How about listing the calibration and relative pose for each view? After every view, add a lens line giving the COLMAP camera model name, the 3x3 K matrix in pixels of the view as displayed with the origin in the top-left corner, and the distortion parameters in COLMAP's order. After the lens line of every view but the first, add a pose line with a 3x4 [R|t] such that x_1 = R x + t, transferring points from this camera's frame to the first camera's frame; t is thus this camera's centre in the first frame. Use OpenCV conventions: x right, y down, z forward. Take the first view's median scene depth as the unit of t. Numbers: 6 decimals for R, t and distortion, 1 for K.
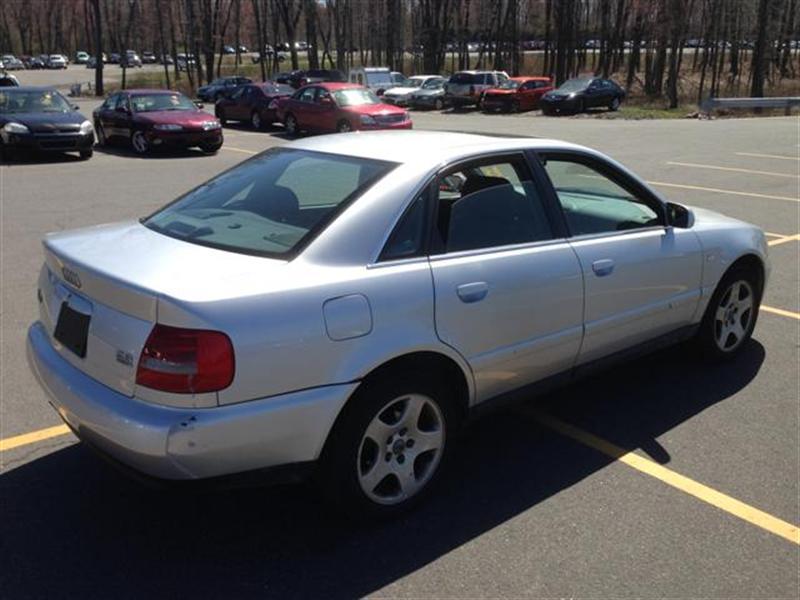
lens RADIAL K [[744.7, 0, 401.3], [0, 744.7, 302.1], [0, 0, 1]] dist [0.034880, 0.000000]
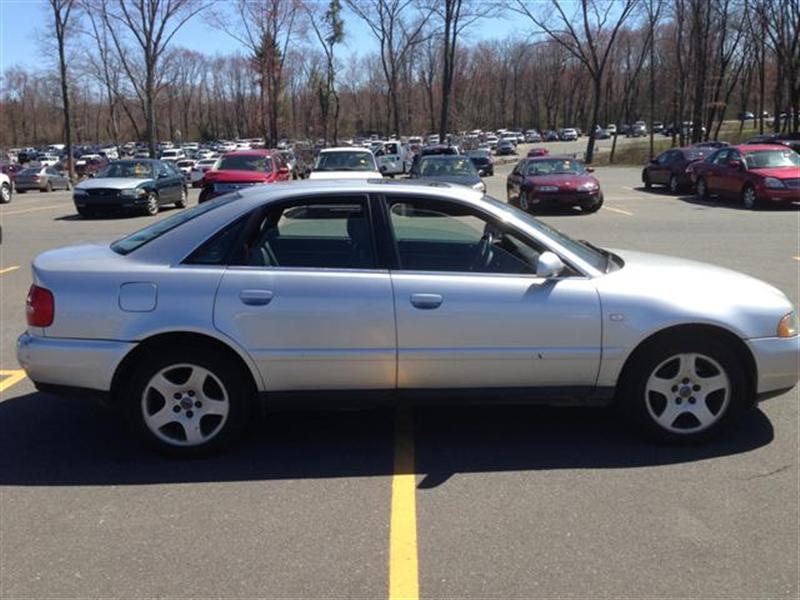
lens RADIAL K [[744.7, 0, 403.2], [0, 744.7, 298.4], [0, 0, 1]] dist [0.034880, 0.000000]
pose [[0.785829, 0.103813, -0.609669, 0.171468], [-0.158497, 0.986693, -0.036283, -0.000904], [0.597789, 0.125143, 0.791825, 0.022564]]
